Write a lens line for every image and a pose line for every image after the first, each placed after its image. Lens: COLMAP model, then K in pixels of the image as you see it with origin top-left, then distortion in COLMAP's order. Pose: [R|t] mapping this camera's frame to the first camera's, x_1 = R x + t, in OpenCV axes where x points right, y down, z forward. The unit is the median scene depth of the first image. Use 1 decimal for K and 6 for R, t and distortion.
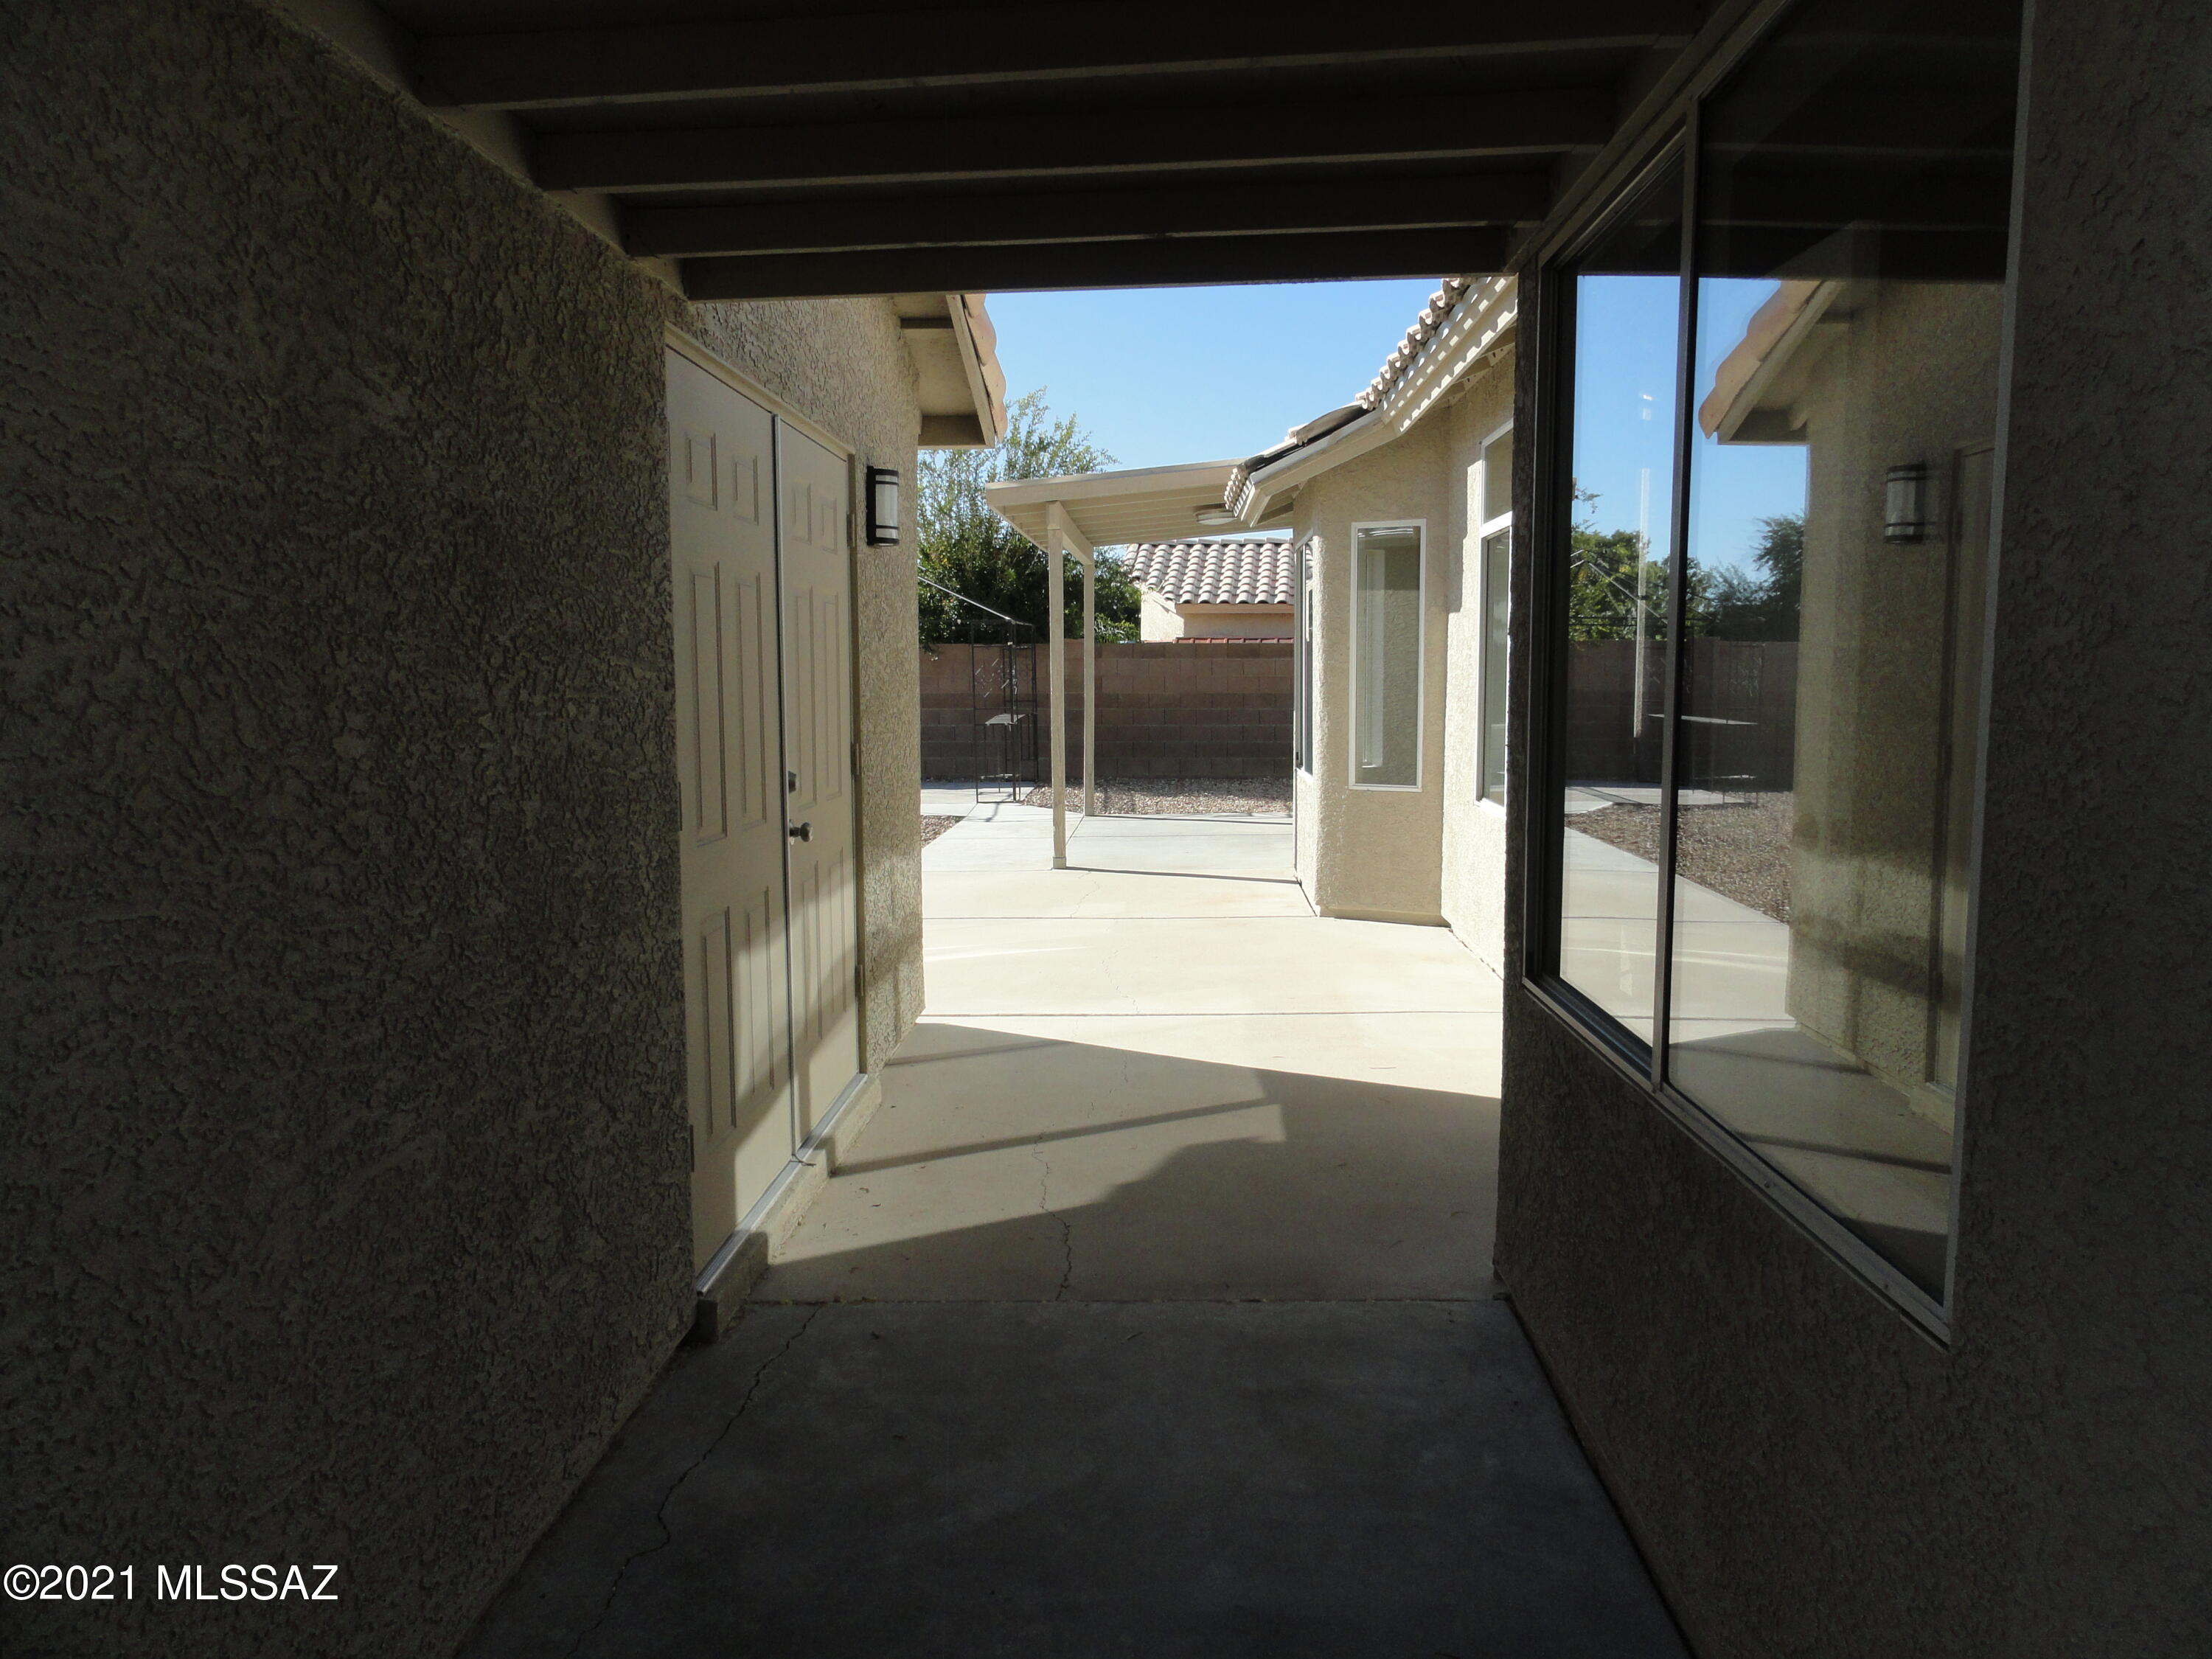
lens RADIAL K [[1534.3, 0, 1097.6], [0, 1534.3, 840.9], [0, 0, 1]] dist [-0.006807, 0.002189]
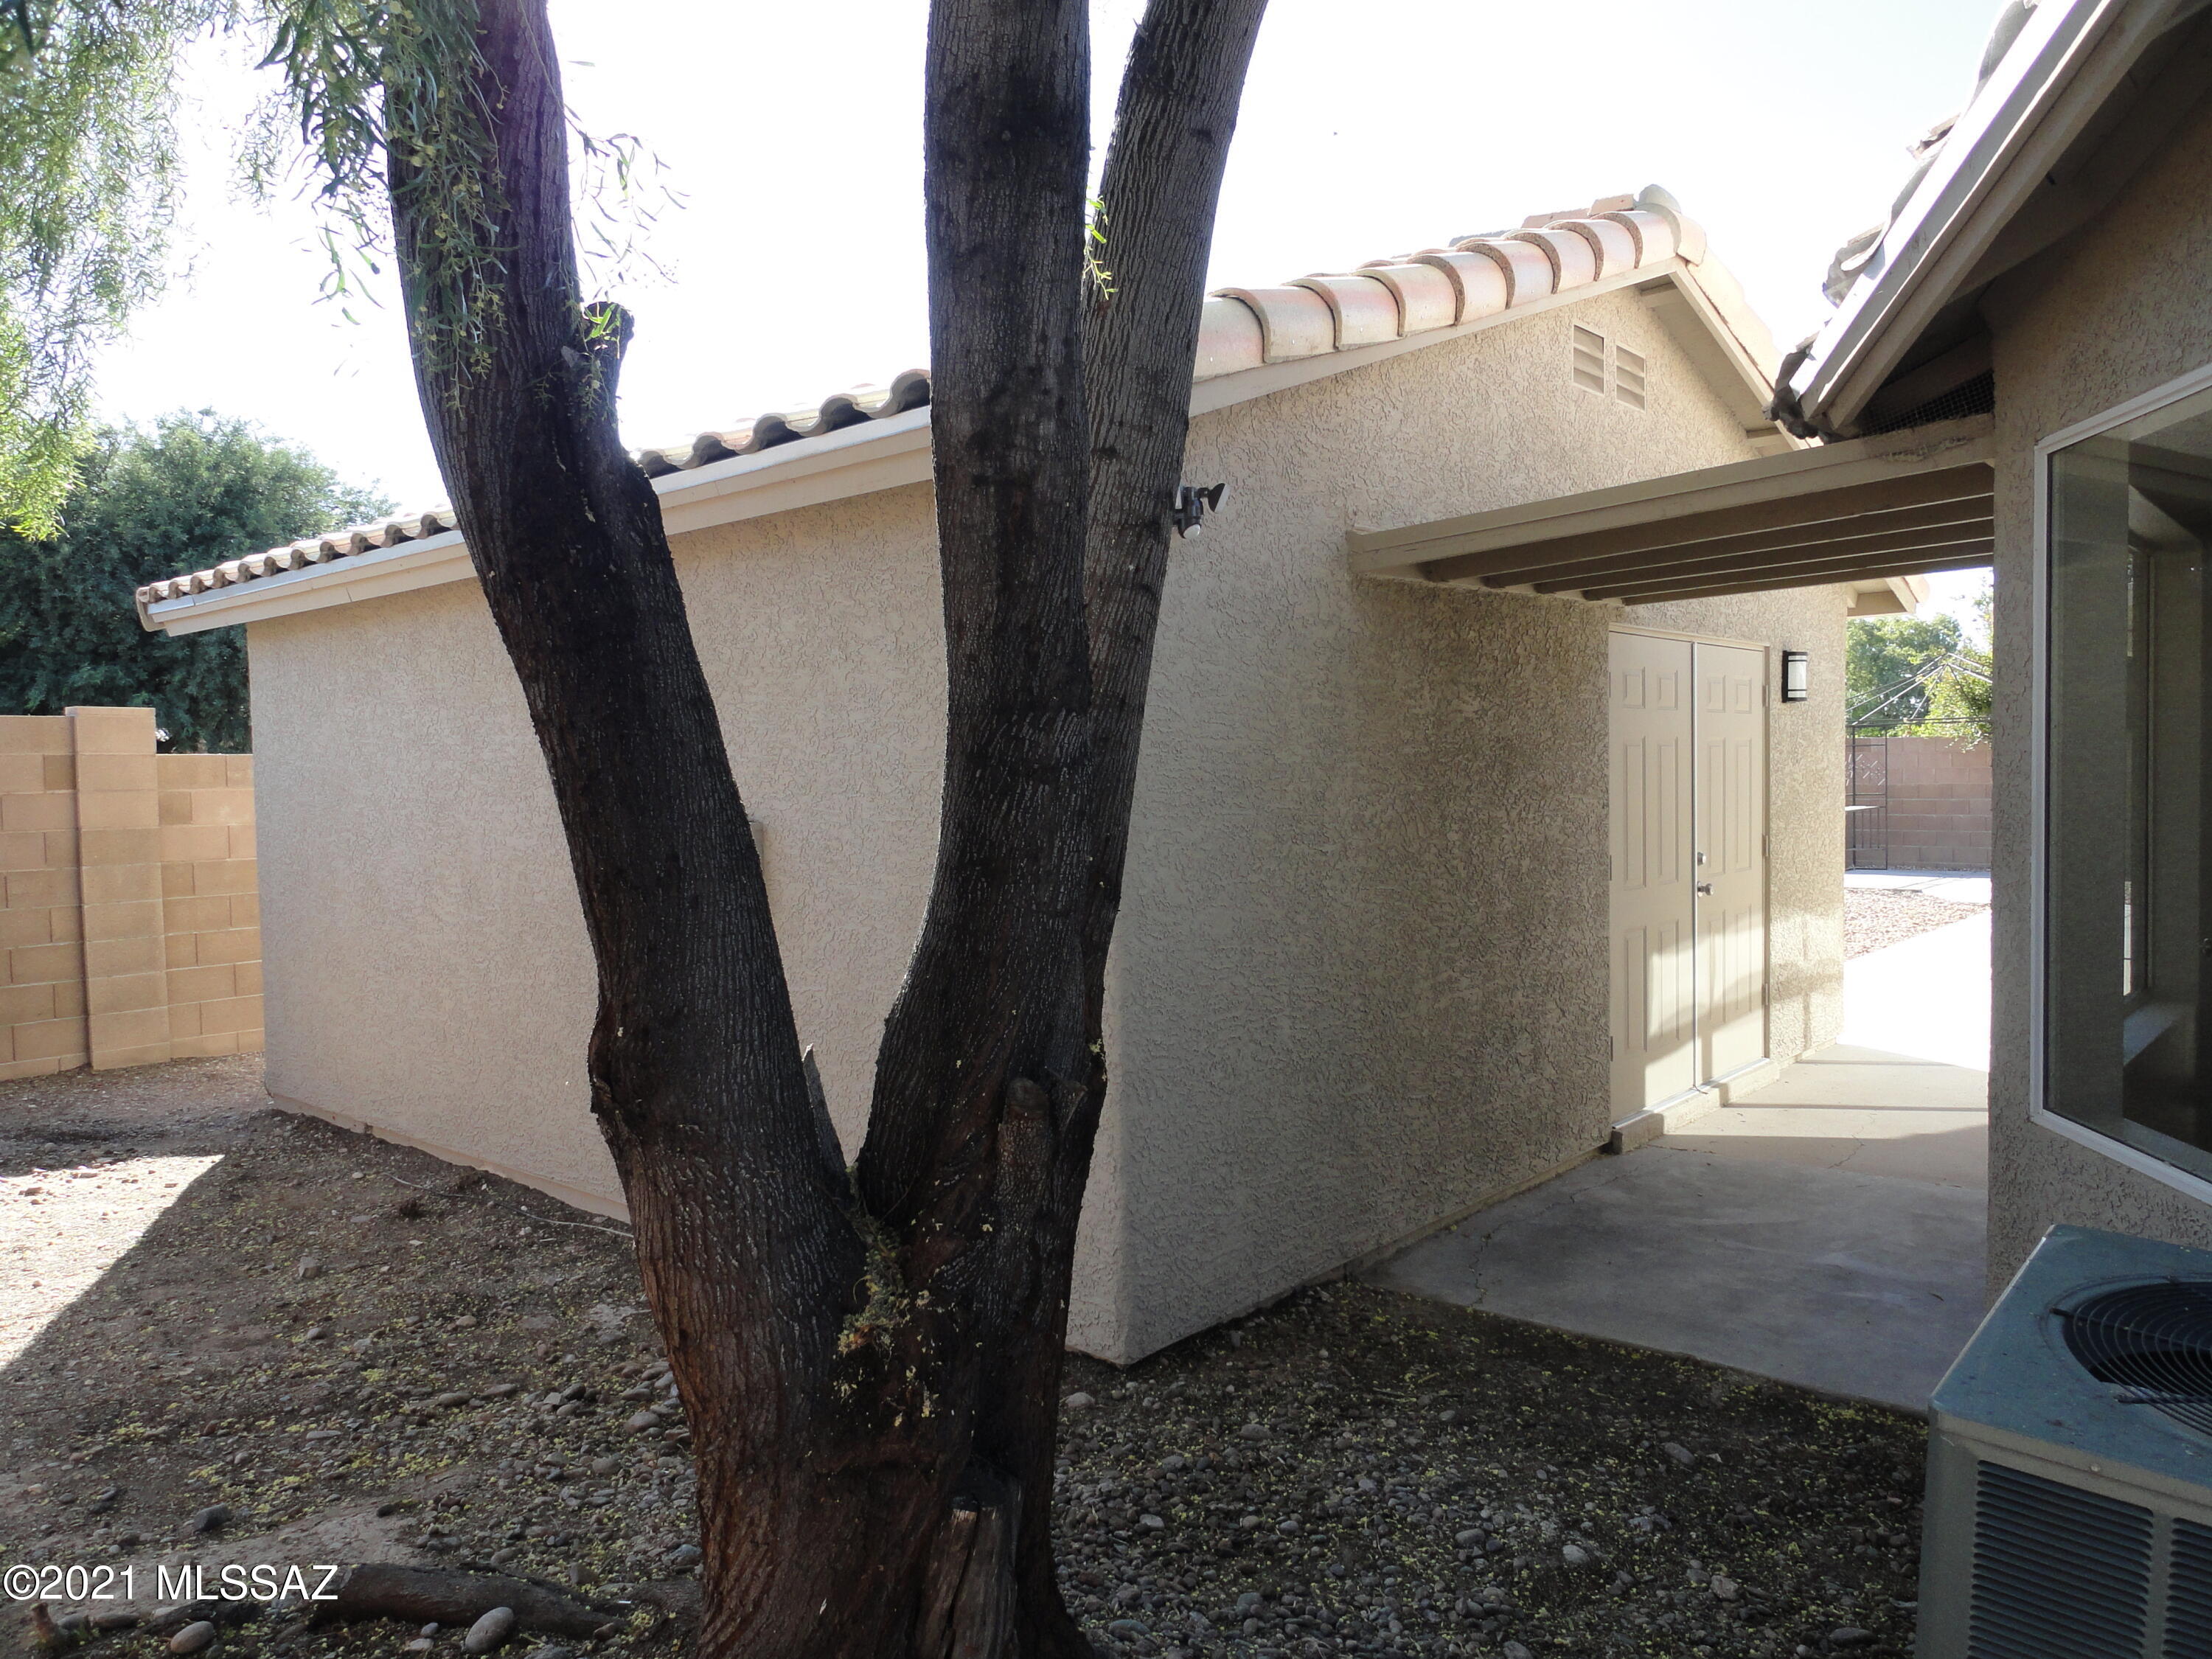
lens RADIAL K [[1534.3, 0, 1101.7], [0, 1534.3, 835.5], [0, 0, 1]] dist [-0.006807, 0.002189]
pose [[0.774743, 0.013776, -0.632126, 0.458431], [-0.050583, 0.997909, -0.040248, 0.047646], [0.630250, 0.063156, 0.773819, -0.915917]]
